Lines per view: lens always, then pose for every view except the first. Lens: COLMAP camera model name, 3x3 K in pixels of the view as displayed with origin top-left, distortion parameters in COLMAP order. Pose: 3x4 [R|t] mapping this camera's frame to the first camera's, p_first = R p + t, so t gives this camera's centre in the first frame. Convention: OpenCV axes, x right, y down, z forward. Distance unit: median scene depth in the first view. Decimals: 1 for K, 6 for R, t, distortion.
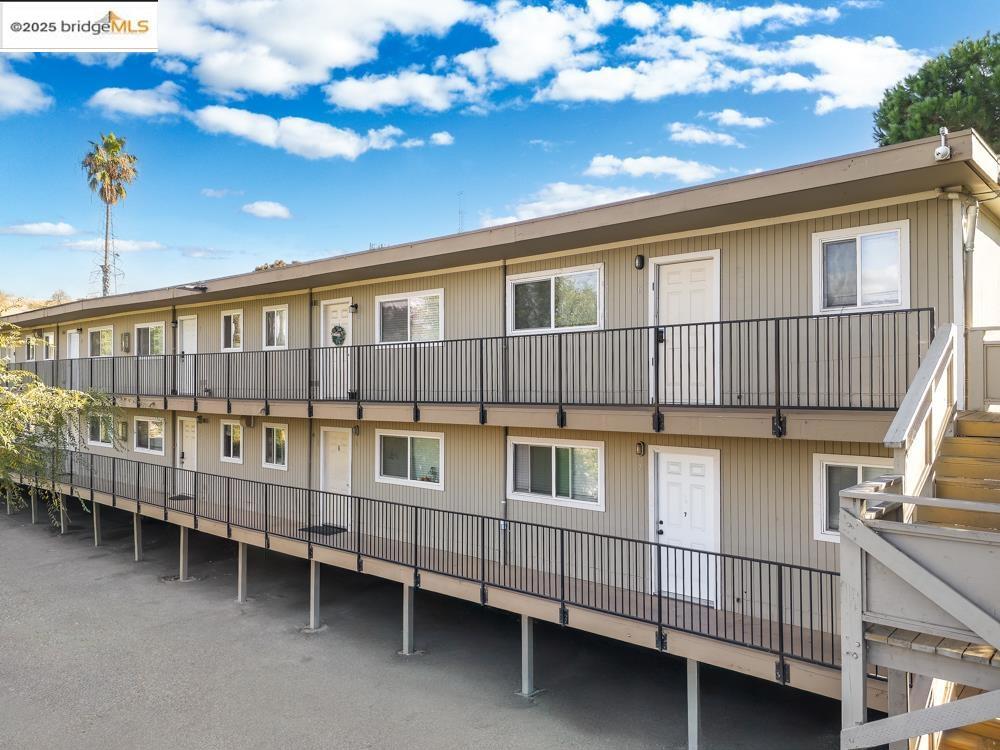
lens RADIAL K [[738.8, 0, 499.1], [0, 738.8, 380.3], [0, 0, 1]] dist [0.083651, -0.093230]
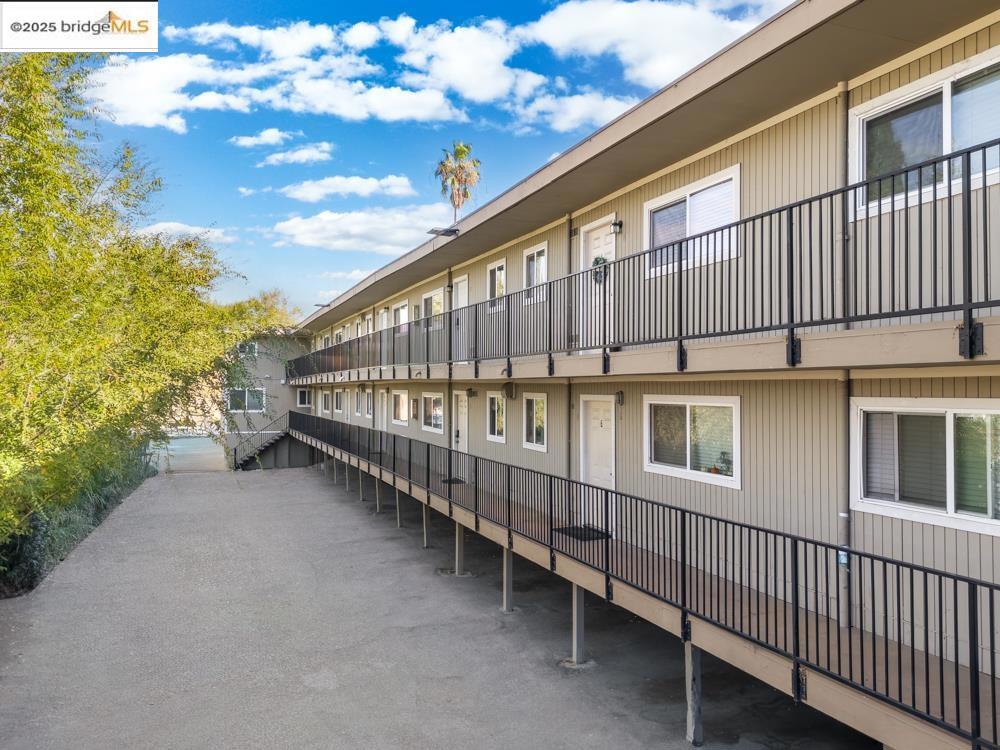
lens RADIAL K [[738.8, 0, 499.1], [0, 738.8, 380.3], [0, 0, 1]] dist [0.083651, -0.093230]
pose [[0.893658, -0.002905, -0.448739, 0.023343], [0.000838, 0.999988, -0.004804, 0.055312], [0.448748, 0.003917, 0.893650, 0.319314]]
